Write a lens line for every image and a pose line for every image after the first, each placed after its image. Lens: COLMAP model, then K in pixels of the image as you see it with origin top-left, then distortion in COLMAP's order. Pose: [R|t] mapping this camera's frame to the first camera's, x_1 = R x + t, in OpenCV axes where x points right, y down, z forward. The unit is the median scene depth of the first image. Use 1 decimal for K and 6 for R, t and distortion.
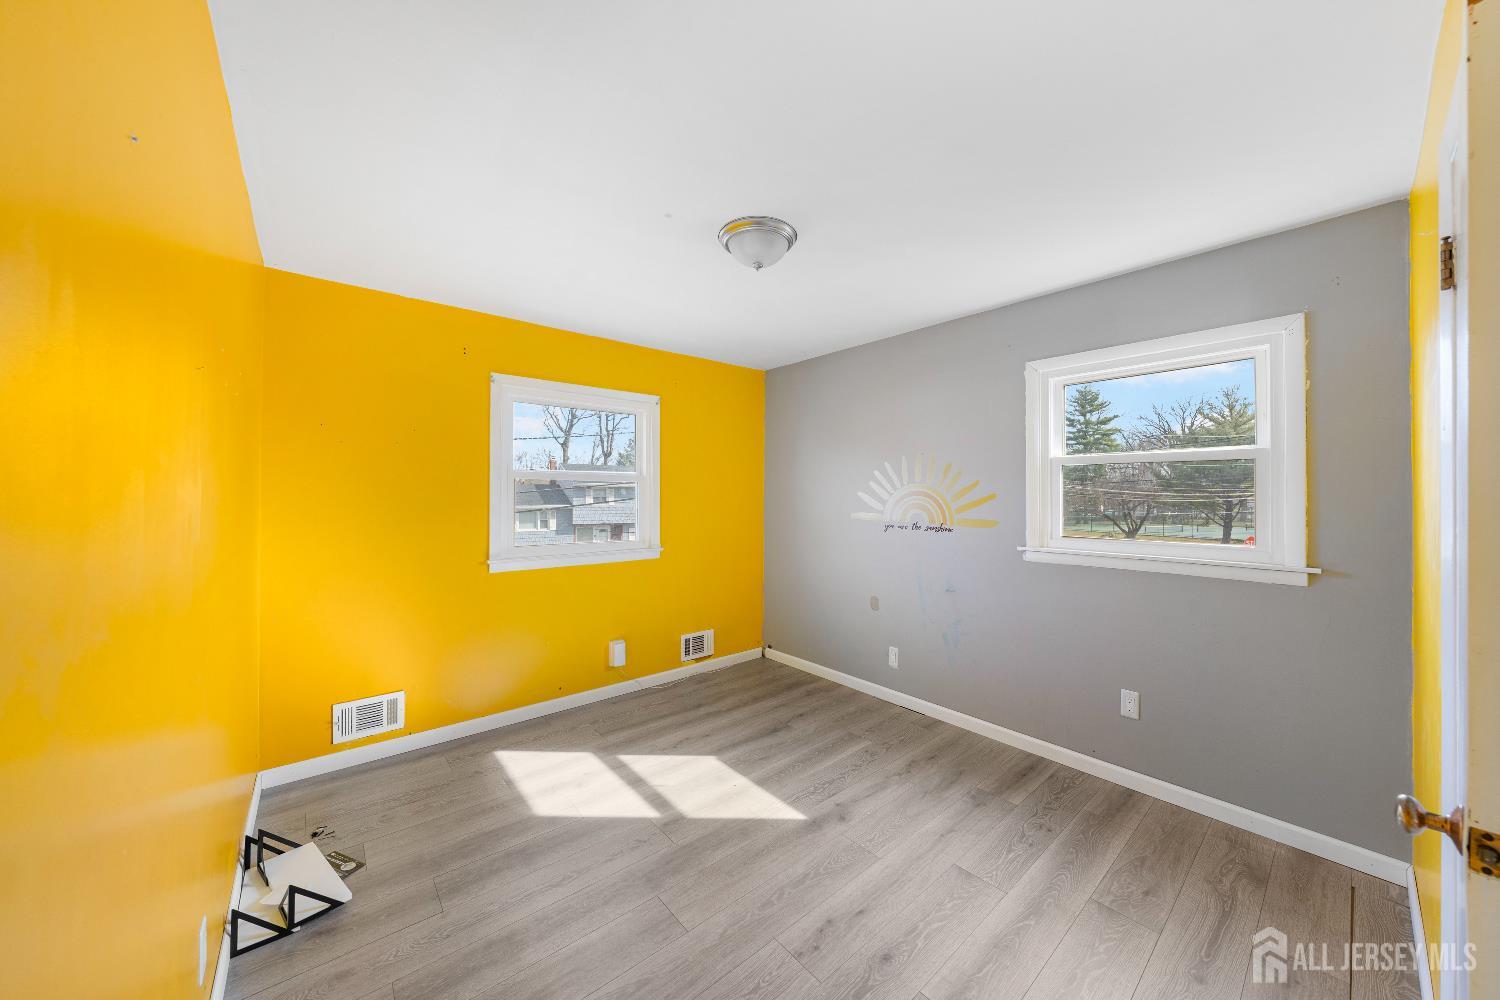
lens RADIAL K [[519.0, 0, 745.5], [0, 519.0, 497.5], [0, 0, 1]] dist [-0.001470, 0.000197]
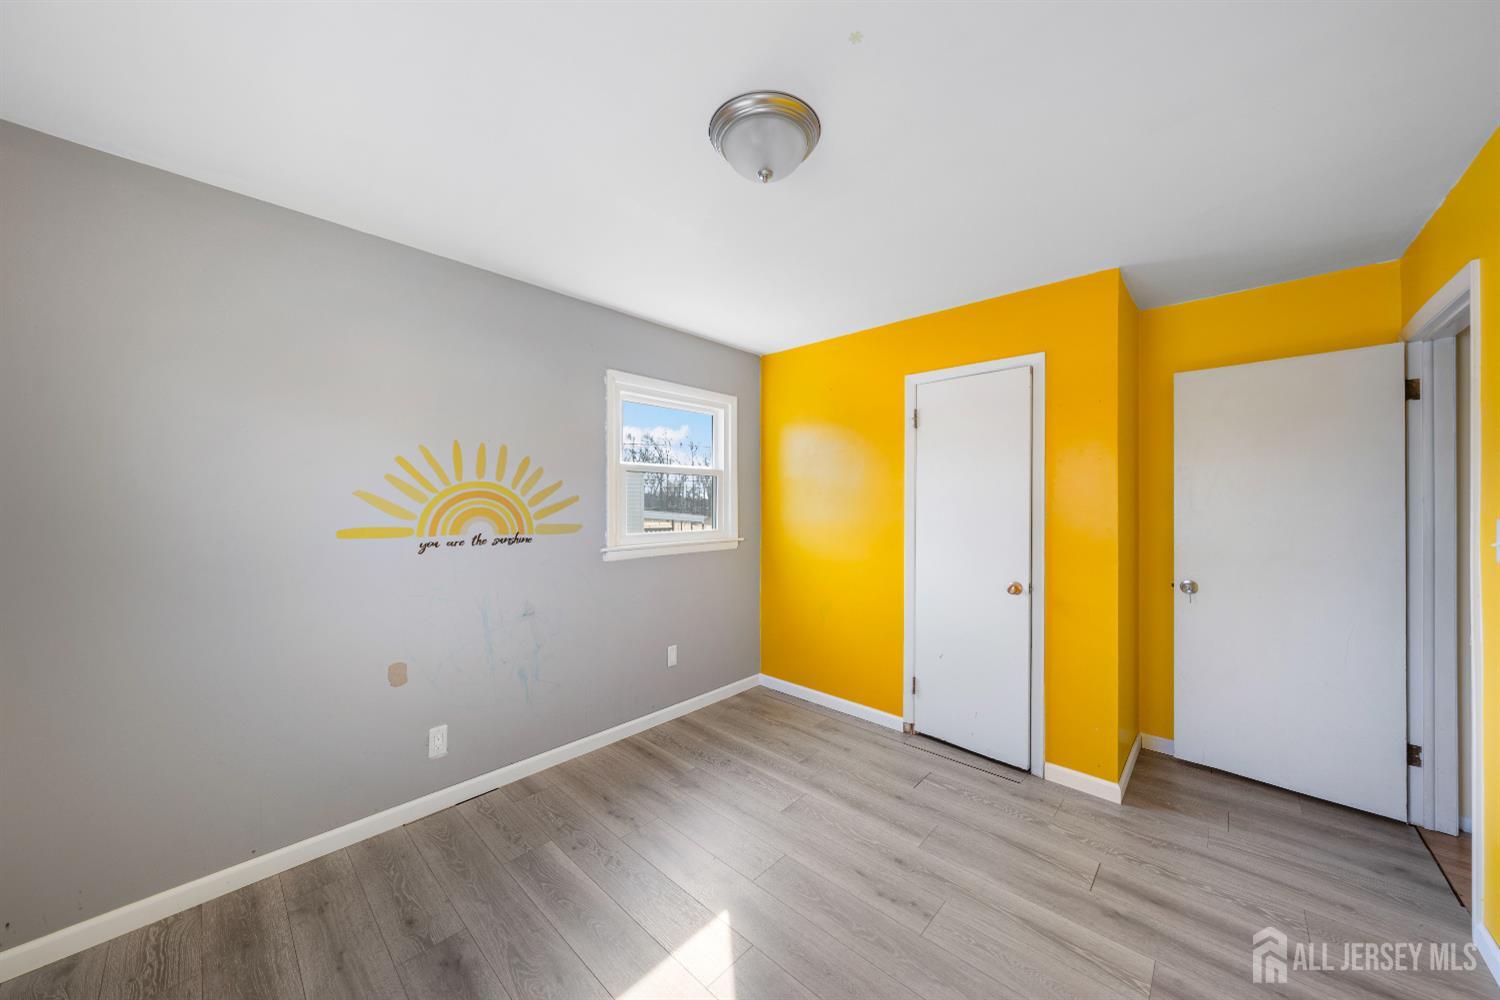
lens RADIAL K [[519.0, 0, 756.3], [0, 519.0, 497.0], [0, 0, 1]] dist [-0.001470, 0.000197]
pose [[-0.135616, 0.000856, 0.990761, -0.527530], [0.000537, 1.000000, -0.000791, -0.005226], [-0.990761, 0.000425, -0.135616, 0.846673]]
